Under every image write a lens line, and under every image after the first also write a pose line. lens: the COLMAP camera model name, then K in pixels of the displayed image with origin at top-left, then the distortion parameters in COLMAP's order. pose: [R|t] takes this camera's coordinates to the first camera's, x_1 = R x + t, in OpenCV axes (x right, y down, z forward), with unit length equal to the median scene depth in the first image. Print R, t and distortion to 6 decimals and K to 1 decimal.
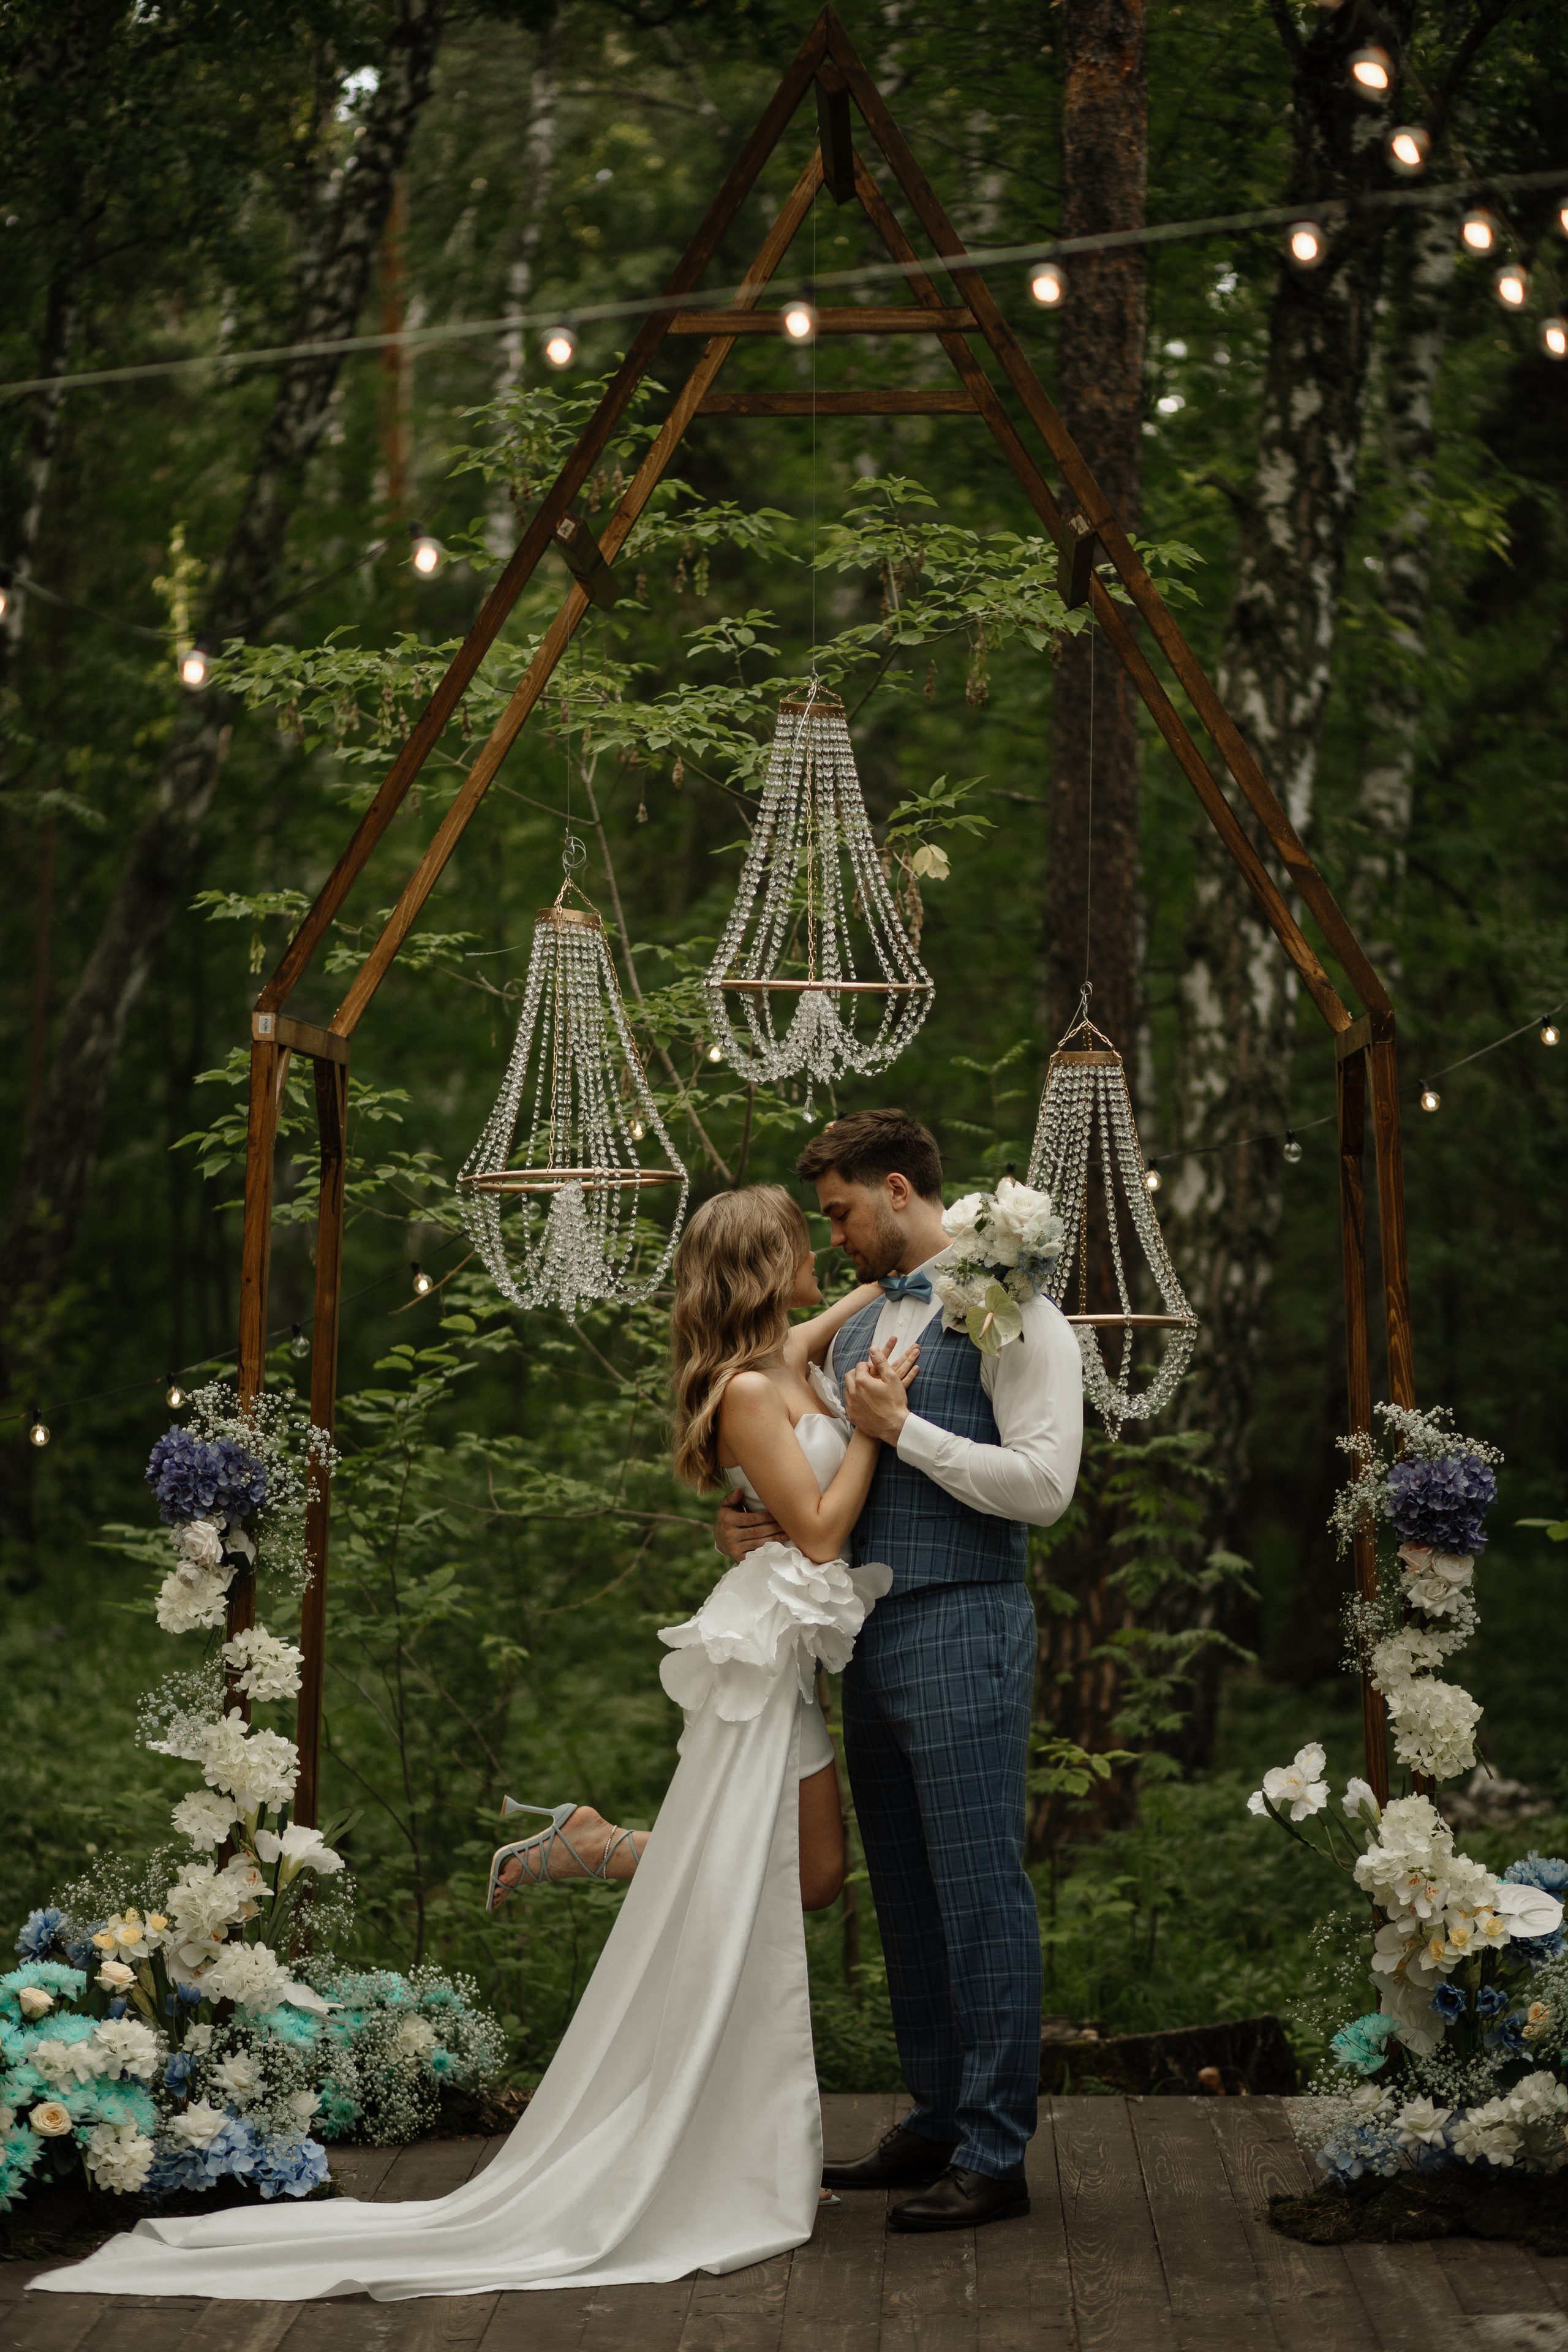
lens RADIAL K [[5679.9, 0, 779.8], [0, 5679.9, 1172.8], [0, 0, 1]] dist [-0.145228, 0.000000]
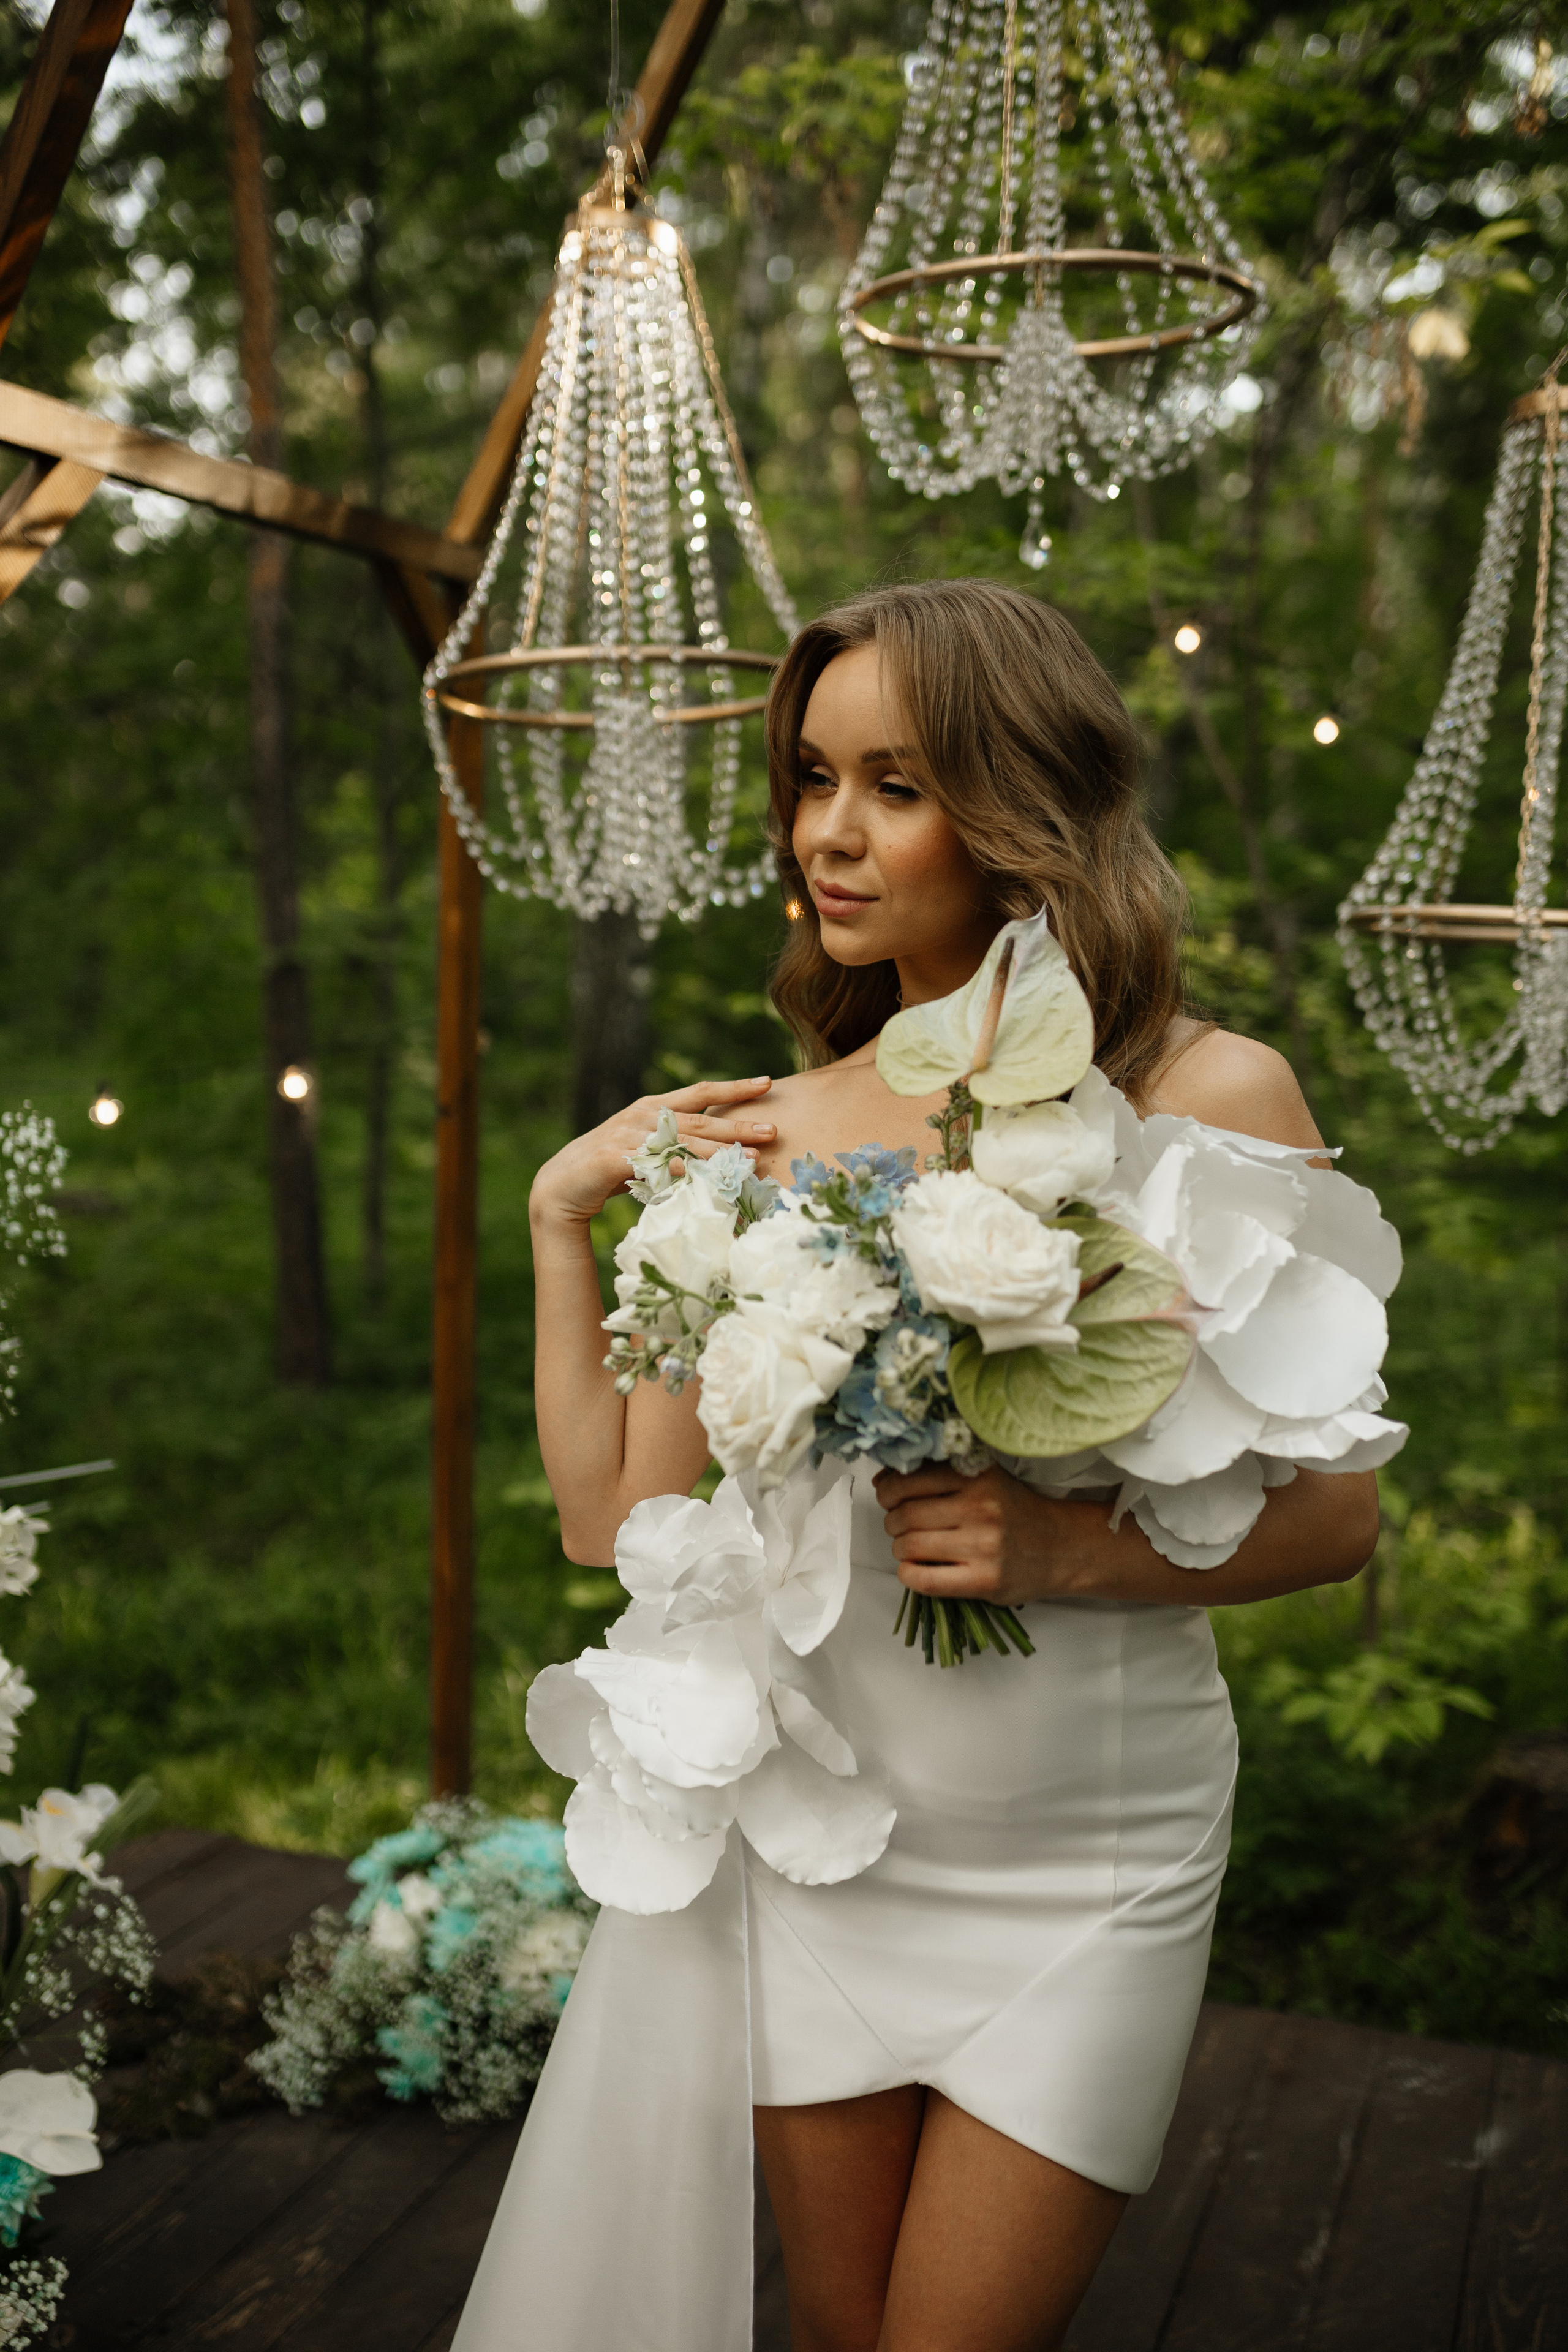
lens RADIAL K [[2289.6, 0, 779.7], [0, 2289.6, 1174.3], [0, 0, 1]] dist [-0.026025, 0.000000]
pose [[0.943026, 0.023188, -0.331911, 0.062533], [0.013284, 0.994149, 0.107198, 0.026887], [0.332455, -0.105500, 0.937200, 0.821474]]
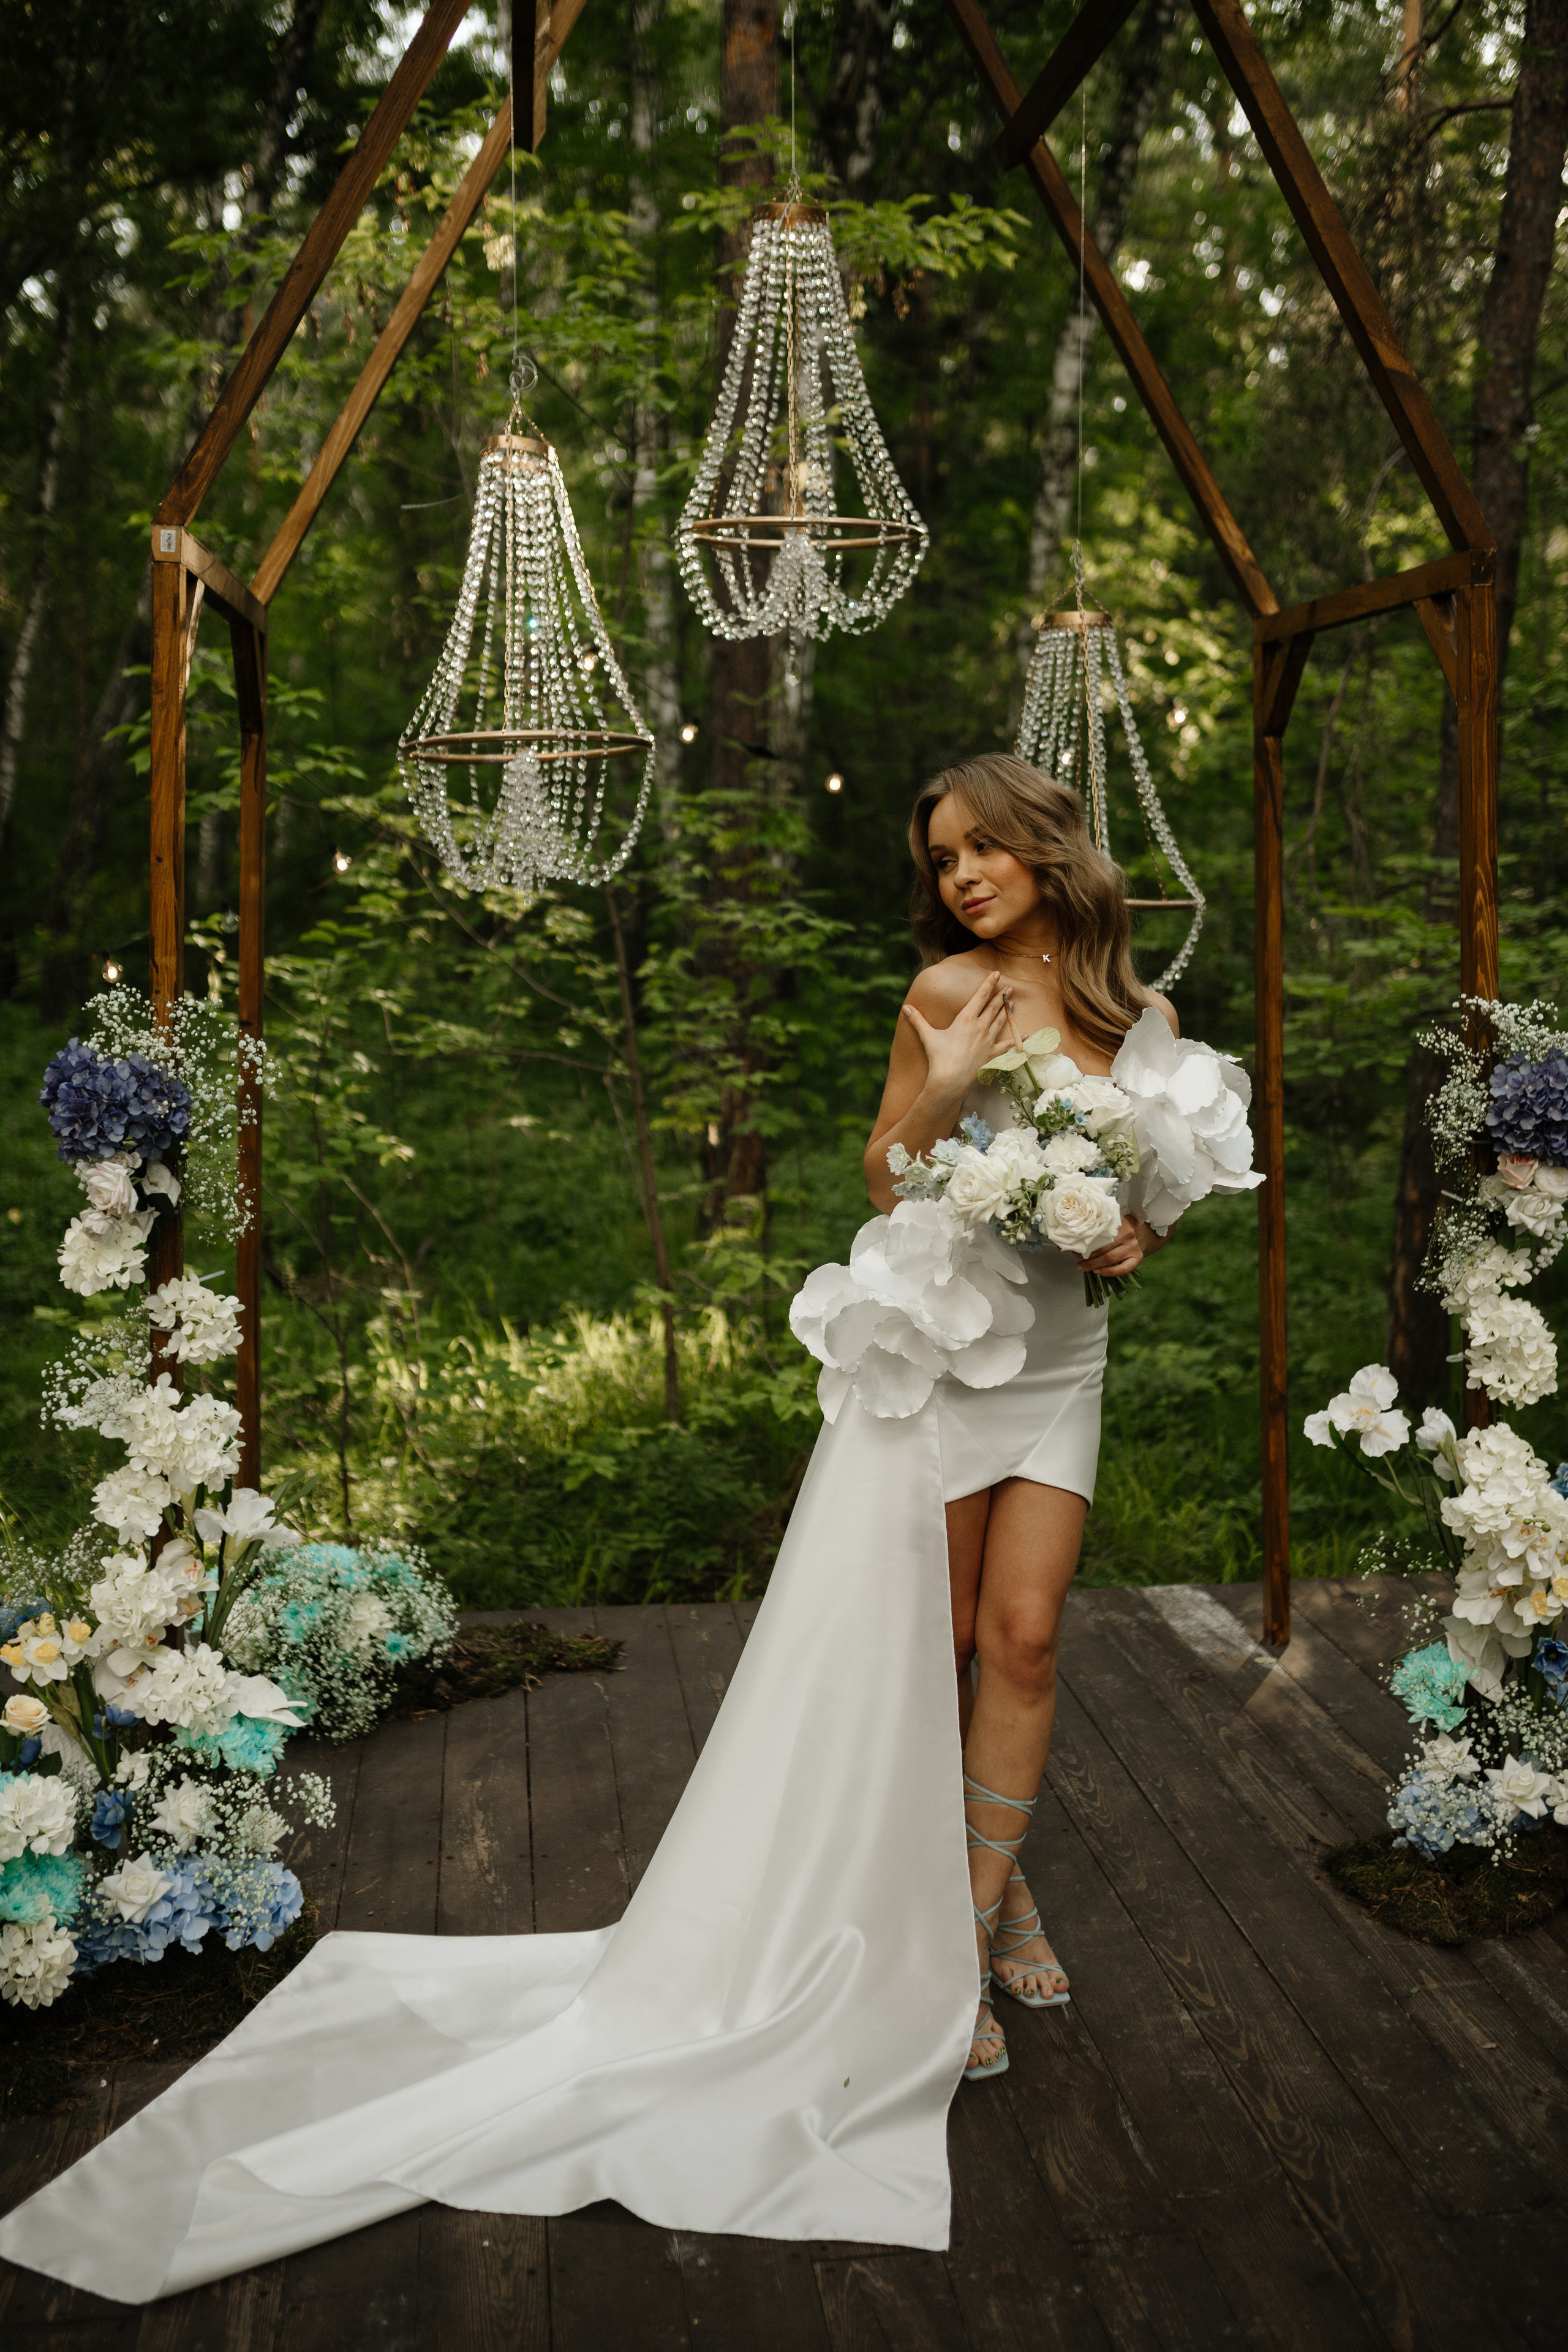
lens RADIAL K [[2289.6, 0, 813.9], [0, 2289.6, 1184.4], [0, 0, 1]] dist [-0.026025, 0.000000]
pose [[0.986008, -0.025019, 0.164809, -0.056312], [-0.001262, 0.987524, 0.157465, 0.013306], [-0.166693, -0.155470, 0.973675, 0.661305]]
